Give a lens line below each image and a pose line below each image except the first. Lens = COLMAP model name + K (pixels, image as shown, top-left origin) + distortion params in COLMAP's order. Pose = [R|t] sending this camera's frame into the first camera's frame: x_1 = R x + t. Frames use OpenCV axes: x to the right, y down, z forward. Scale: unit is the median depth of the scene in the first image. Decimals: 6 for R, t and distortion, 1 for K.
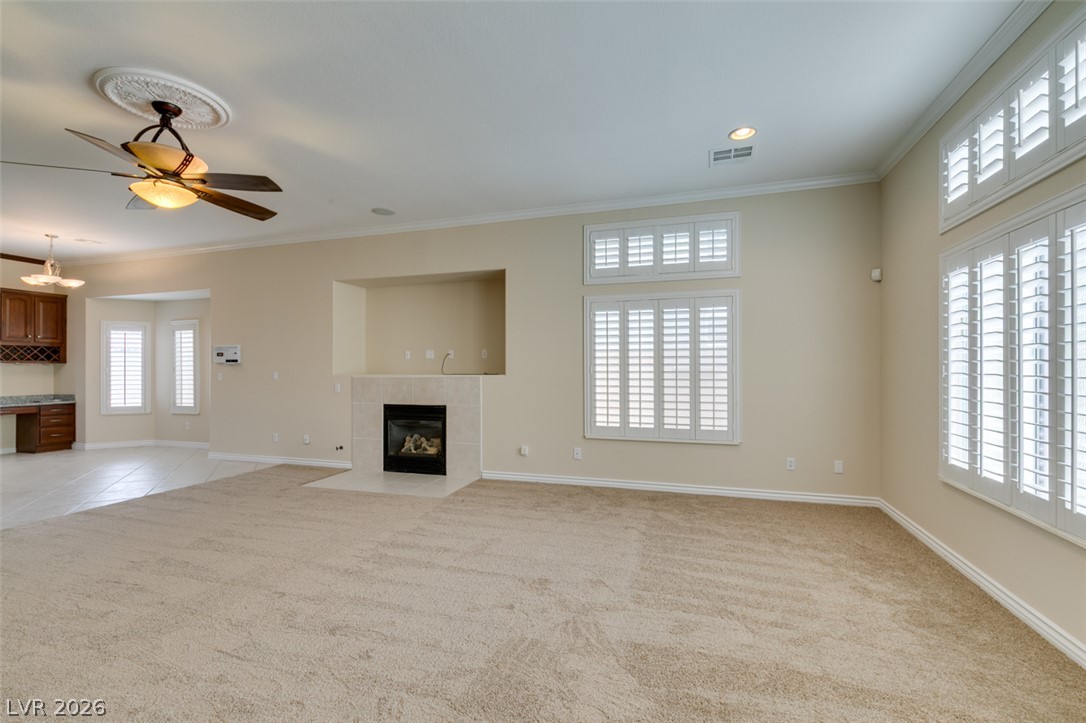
lens RADIAL K [[485.6, 0, 542.9], [0, 485.6, 365.8], [0, 0, 1]] dist [0.007525, -0.002010]
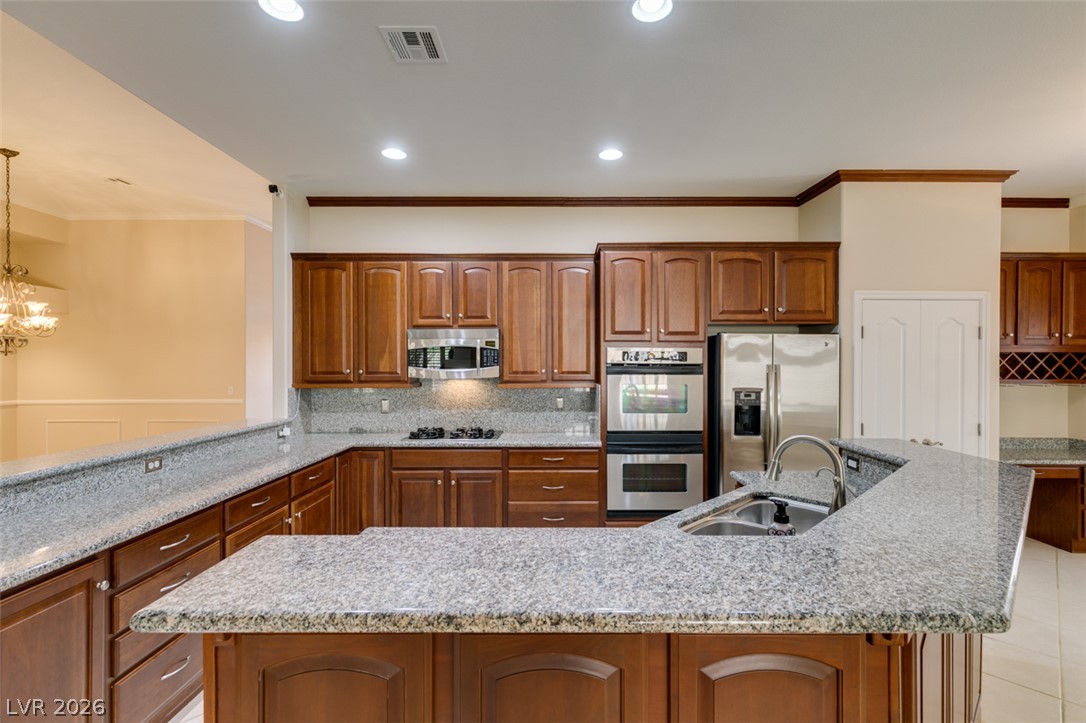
lens RADIAL K [[485.6, 0, 552.1], [0, 485.6, 366.4], [0, 0, 1]] dist [0.007525, -0.002010]
pose [[0.314668, 0.007981, -0.949168, -0.891071], [0.000231, 0.999964, 0.008484, -0.037578], [0.949202, -0.002889, 0.314655, 0.363288]]
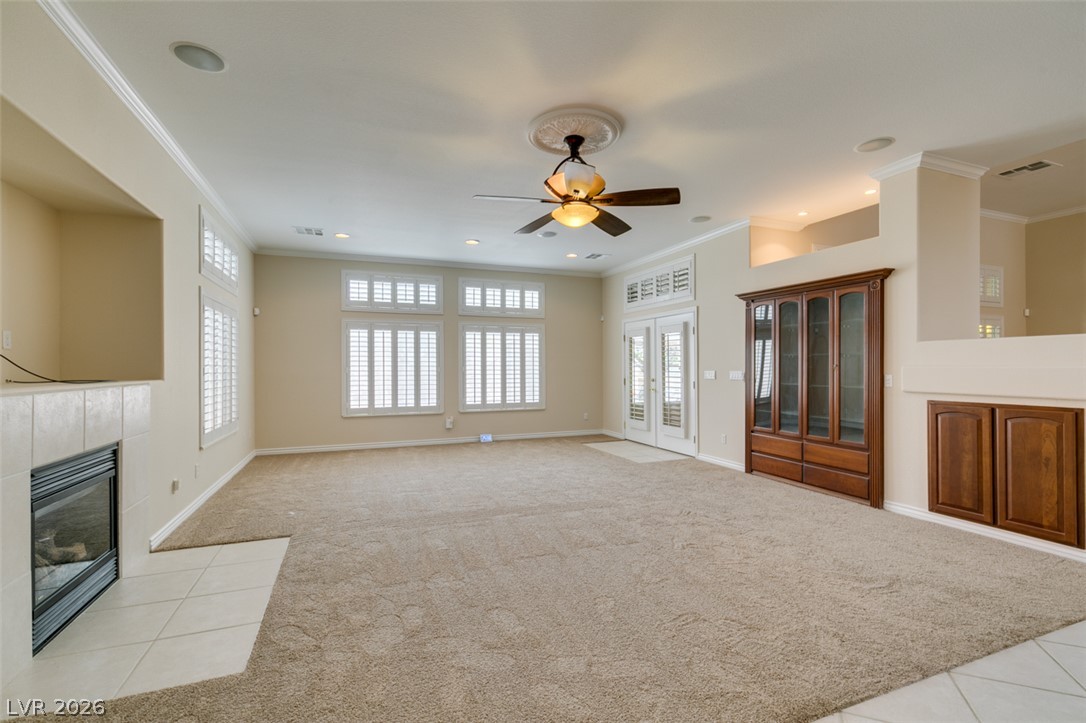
lens RADIAL K [[485.6, 0, 544.7], [0, 485.6, 365.1], [0, 0, 1]] dist [0.007525, -0.002010]
pose [[-0.637406, 0.009171, 0.770473, -0.862530], [0.003288, 0.999952, -0.009182, 0.007255], [-0.770521, -0.003319, -0.637406, 0.956565]]
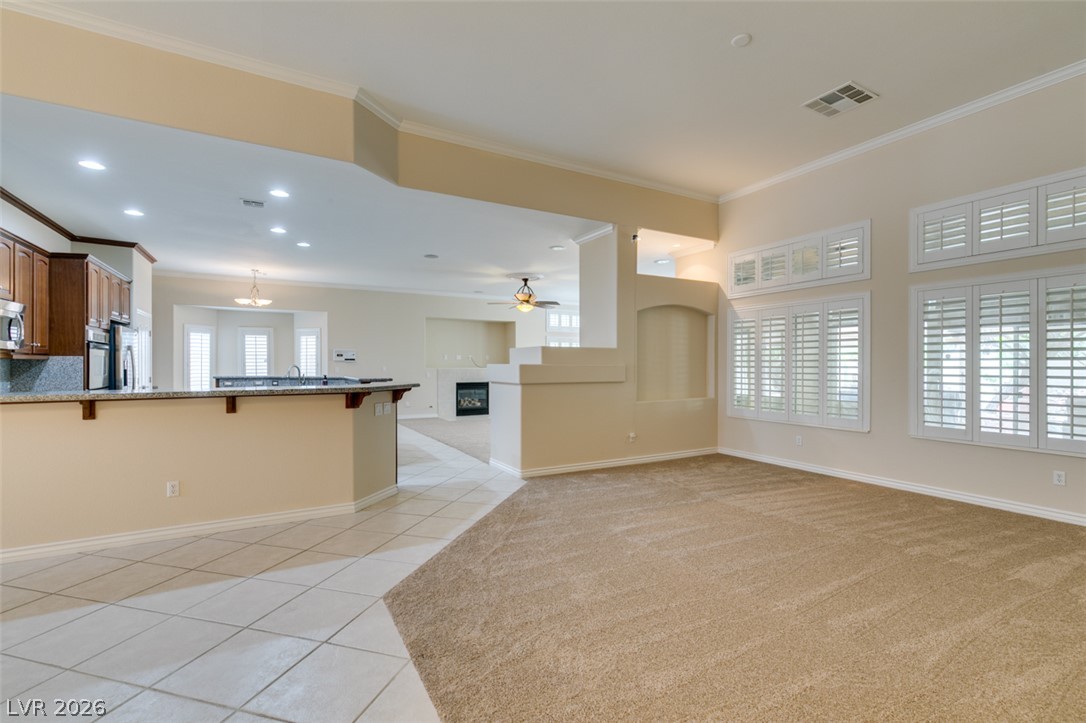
lens RADIAL K [[485.6, 0, 540.8], [0, 485.6, 364.5], [0, 0, 1]] dist [0.007525, -0.002010]
pose [[0.678414, 0.003146, 0.734674, -1.579336], [-0.003877, 0.999992, -0.000703, 0.005871], [-0.734670, -0.002372, 0.678420, -0.609172]]
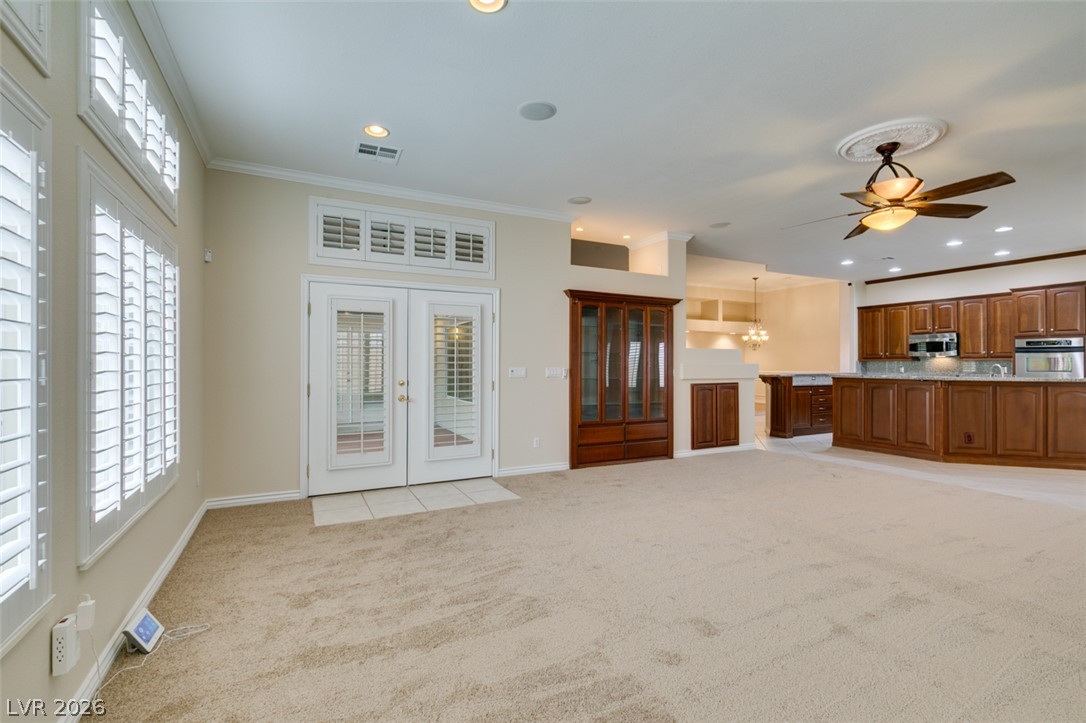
lens RADIAL K [[485.6, 0, 539.7], [0, 485.6, 361.3], [0, 0, 1]] dist [0.007525, -0.002010]
pose [[-0.711013, 0.001314, -0.703178, 0.369901], [0.002976, 0.999995, -0.001140, -0.000408], [0.703172, -0.002903, -0.711013, 0.669591]]
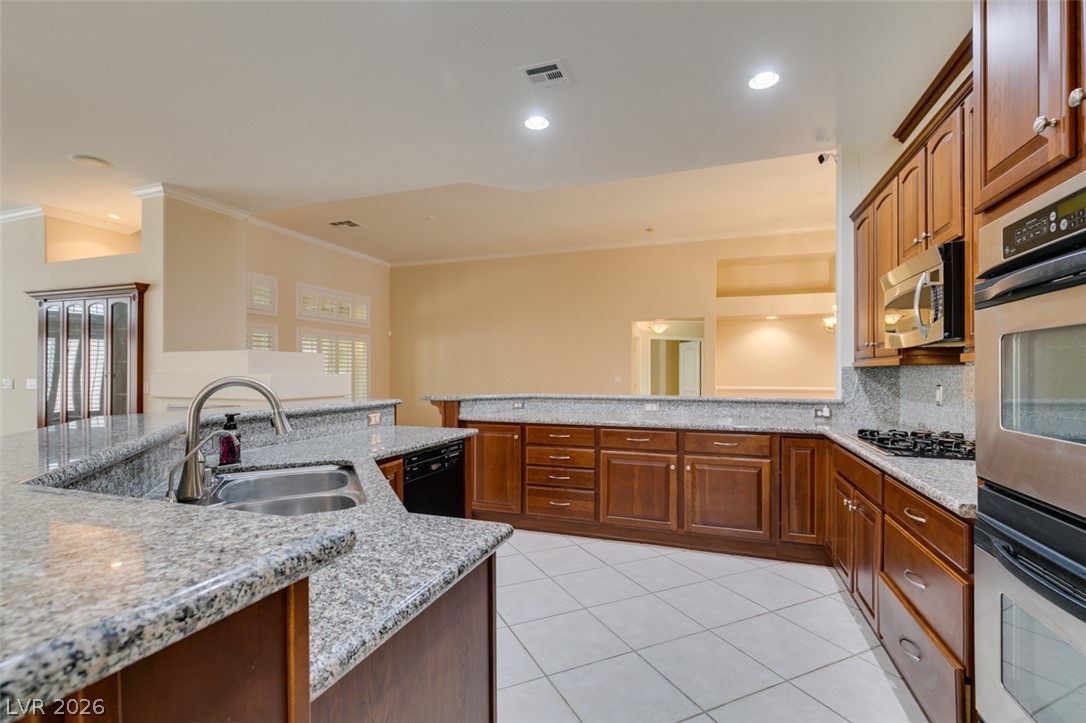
lens RADIAL K [[485.6, 0, 542.9], [0, 485.6, 375.1], [0, 0, 1]] dist [0.007525, -0.002010]
pose [[-0.999536, 0.004203, 0.030155, -1.291851], [0.004281, 0.999988, 0.002502, 0.006369], [-0.030144, 0.002630, -0.999542, 0.861831]]
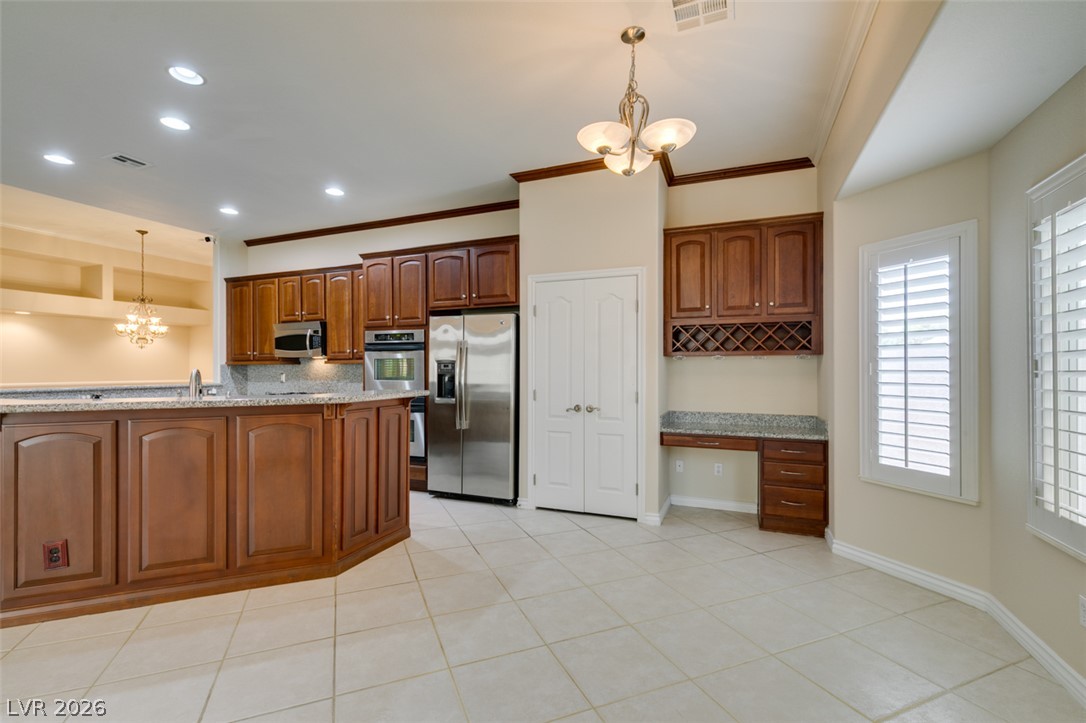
lens RADIAL K [[485.6, 0, 540.1], [0, 485.6, 365.9], [0, 0, 1]] dist [0.007525, -0.002010]
pose [[-0.079819, -0.000154, -0.996809, -0.637974], [0.005401, 0.999985, -0.000587, 0.006945], [0.996795, -0.005431, -0.079817, 1.017495]]
